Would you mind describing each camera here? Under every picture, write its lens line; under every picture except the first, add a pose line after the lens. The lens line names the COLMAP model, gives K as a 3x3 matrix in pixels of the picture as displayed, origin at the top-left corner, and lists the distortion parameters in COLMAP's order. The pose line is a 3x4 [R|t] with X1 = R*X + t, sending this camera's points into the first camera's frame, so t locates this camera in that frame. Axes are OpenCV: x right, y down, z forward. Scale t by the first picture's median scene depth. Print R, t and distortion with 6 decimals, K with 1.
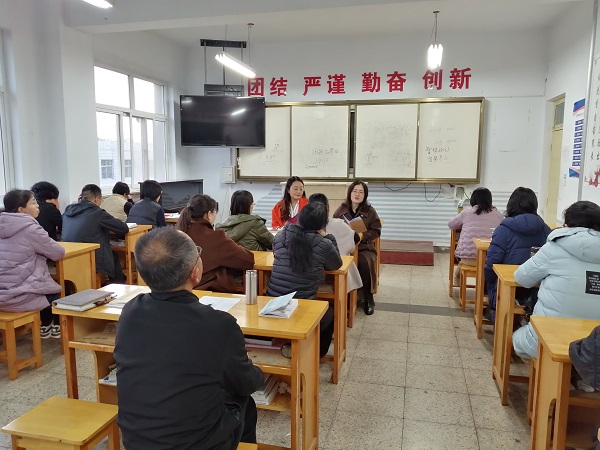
lens RADIAL K [[458.2, 0, 300.0], [0, 458.2, 224.8], [0, 0, 1]] dist [-0.000731, -0.001236]
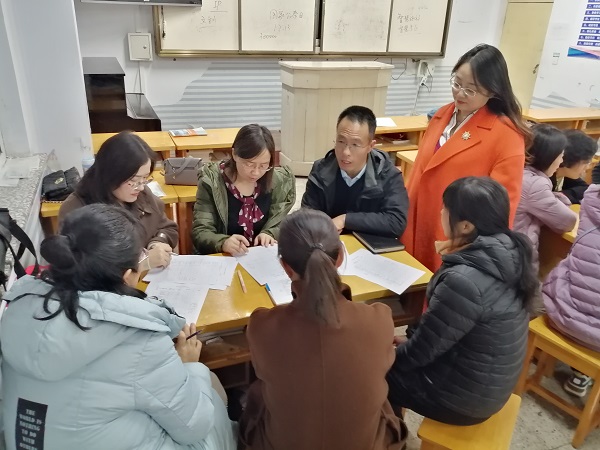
lens RADIAL K [[458.2, 0, 299.9], [0, 458.2, 225.2], [0, 0, 1]] dist [-0.000731, -0.001236]
pose [[0.843049, -0.192370, 0.502256, -0.385050], [0.054207, 0.959482, 0.276506, -0.035483], [-0.535098, -0.205882, 0.819319, 0.301979]]
